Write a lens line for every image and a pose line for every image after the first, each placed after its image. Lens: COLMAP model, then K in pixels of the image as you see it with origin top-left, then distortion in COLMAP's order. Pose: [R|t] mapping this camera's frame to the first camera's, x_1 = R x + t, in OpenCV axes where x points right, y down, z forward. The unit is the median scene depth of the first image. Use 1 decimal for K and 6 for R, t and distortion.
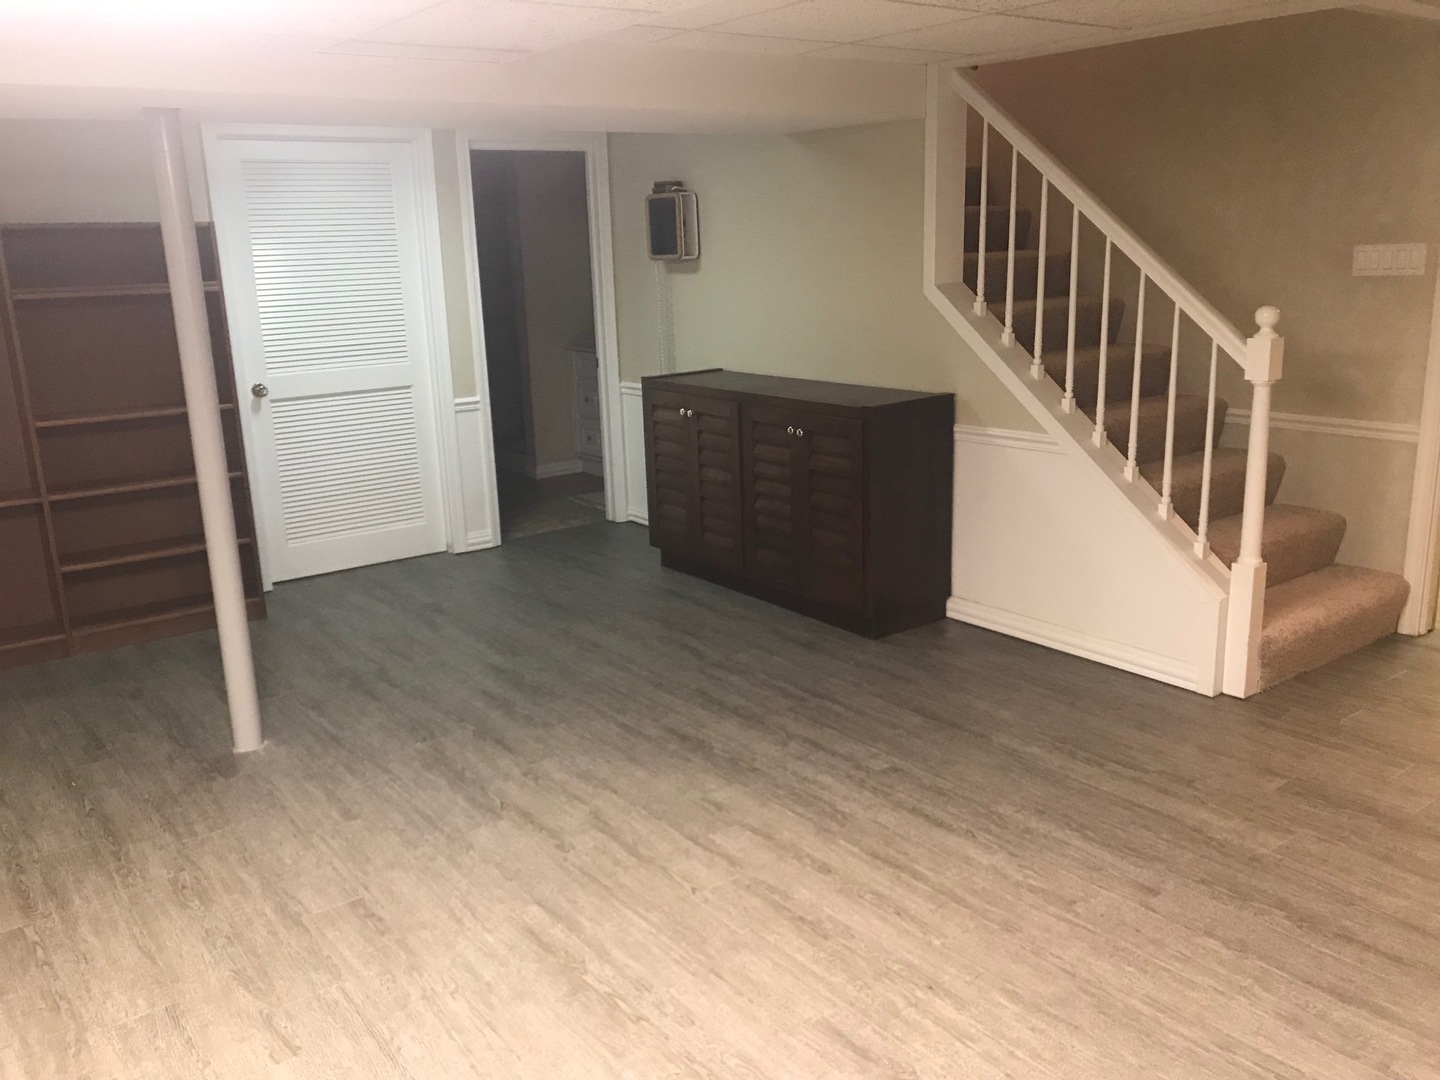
lens RADIAL K [[1190.8, 0, 721.6], [0, 1190.8, 540.5], [0, 0, 1]] dist [0.014880, 0.004628]
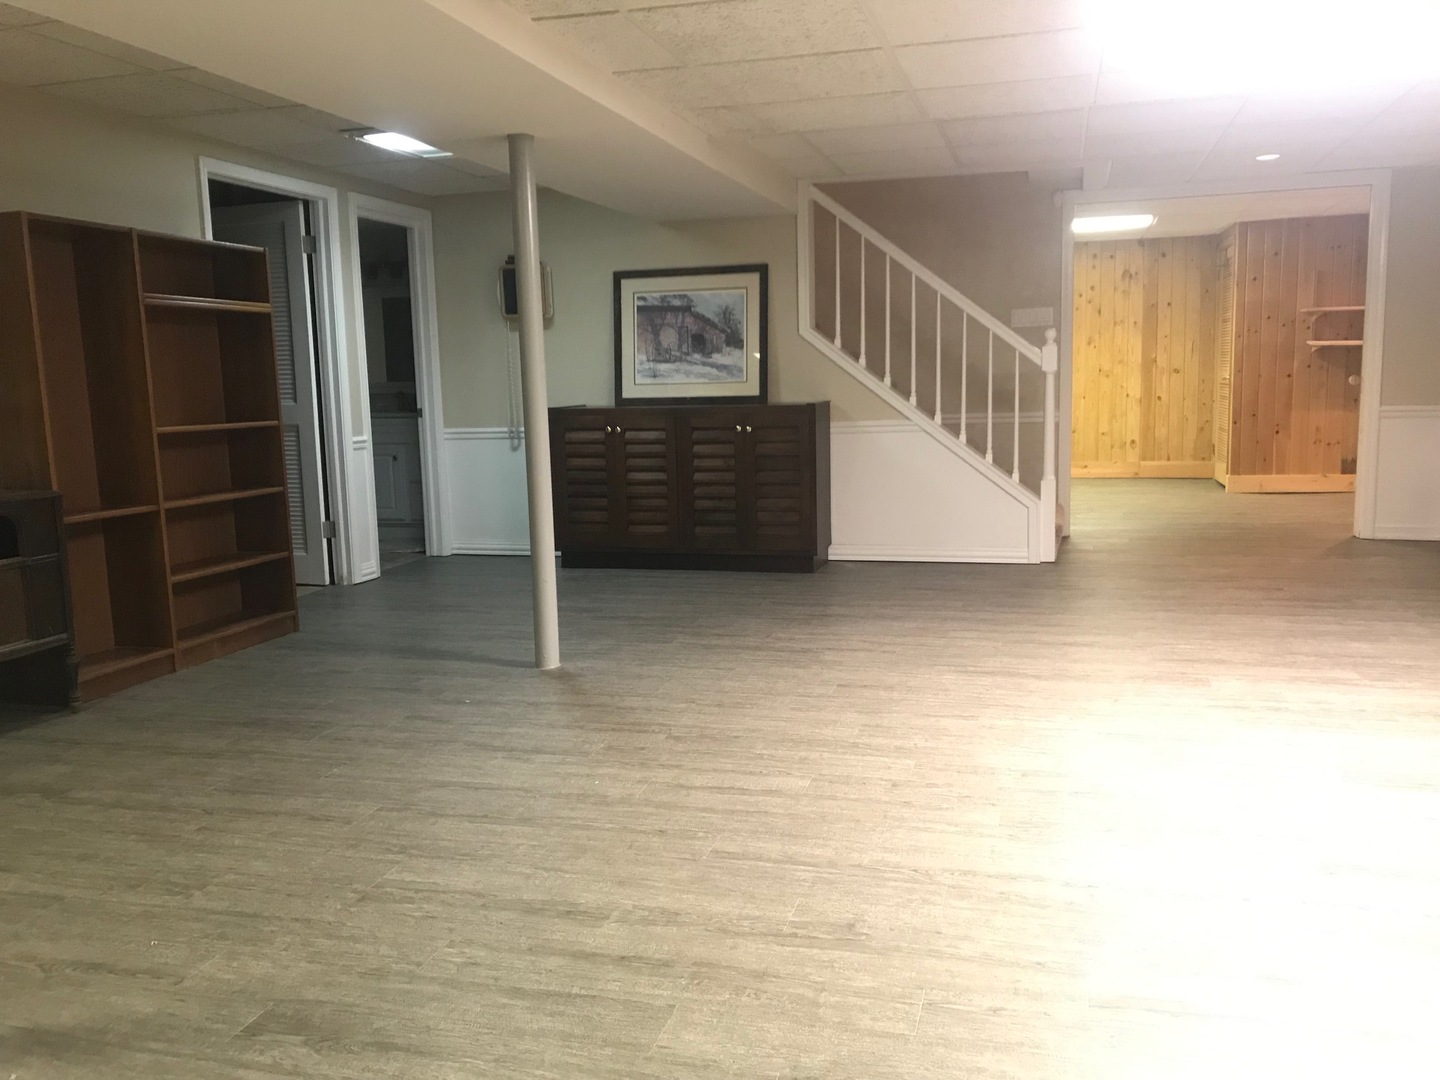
lens RADIAL K [[1190.8, 0, 717.4], [0, 1190.8, 542.3], [0, 0, 1]] dist [0.014880, 0.004628]
pose [[0.796665, -0.073342, 0.599954, -0.845285], [0.149692, 0.985629, -0.078283, 0.148841], [-0.585591, 0.152173, 0.796195, -0.049396]]
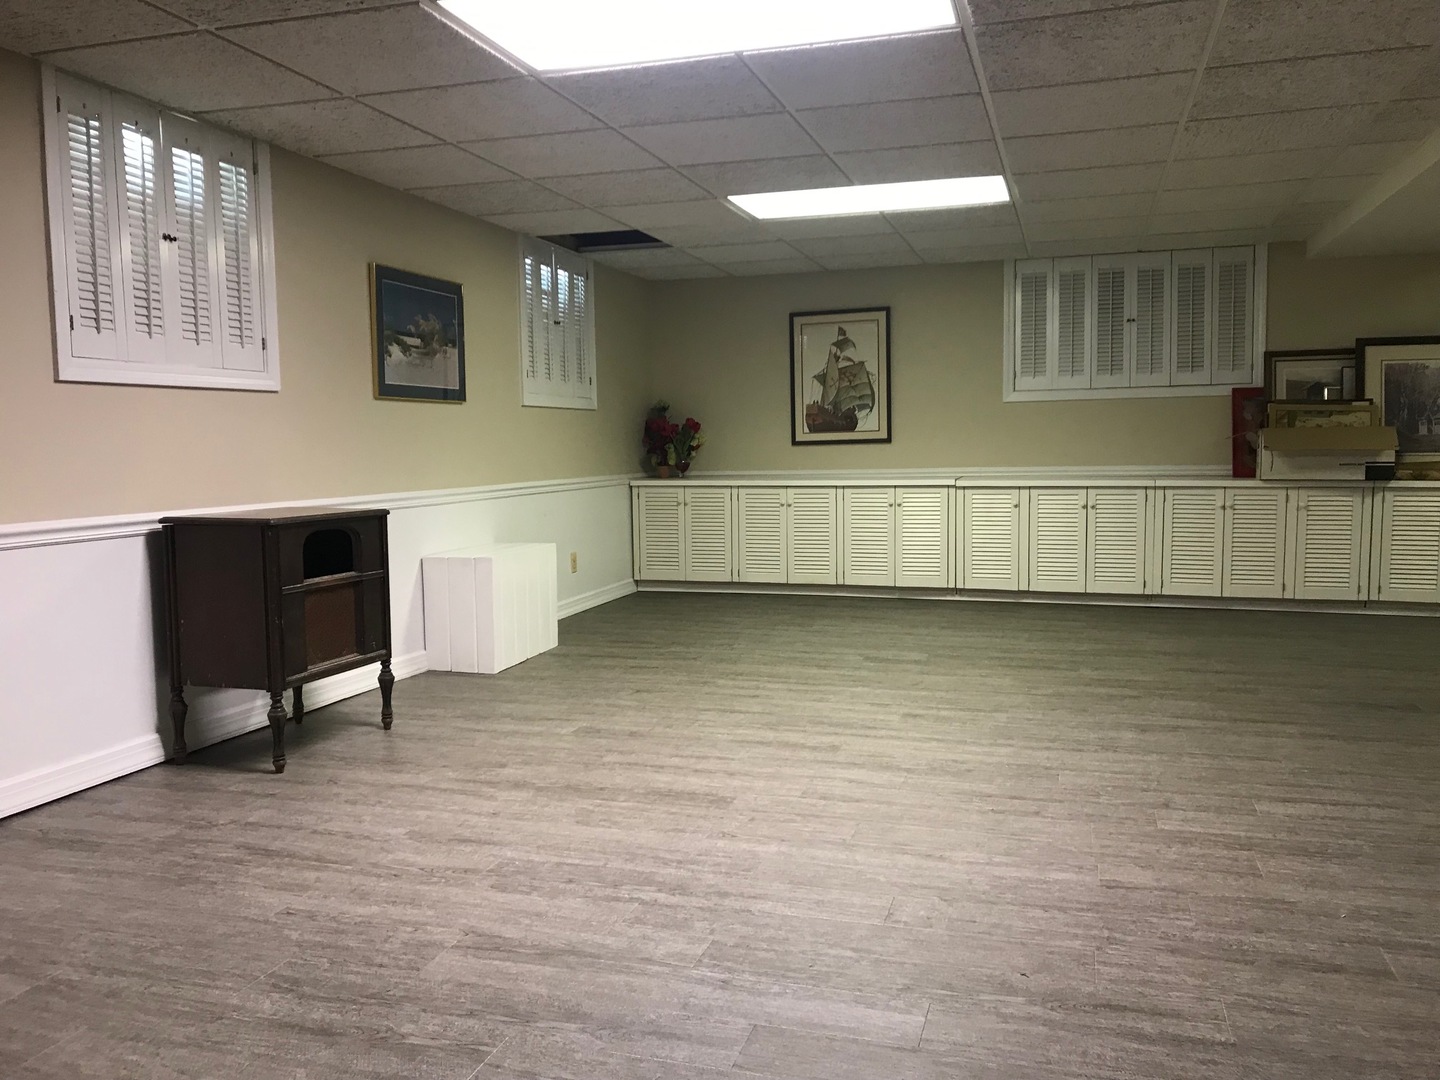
lens RADIAL K [[1190.8, 0, 721.5], [0, 1190.8, 540.5], [0, 0, 1]] dist [0.014880, 0.004628]
pose [[-0.804495, 0.097456, -0.585909, 0.294897], [-0.105780, 0.947169, 0.302789, -0.092026], [0.584464, 0.305569, -0.751685, 0.826744]]
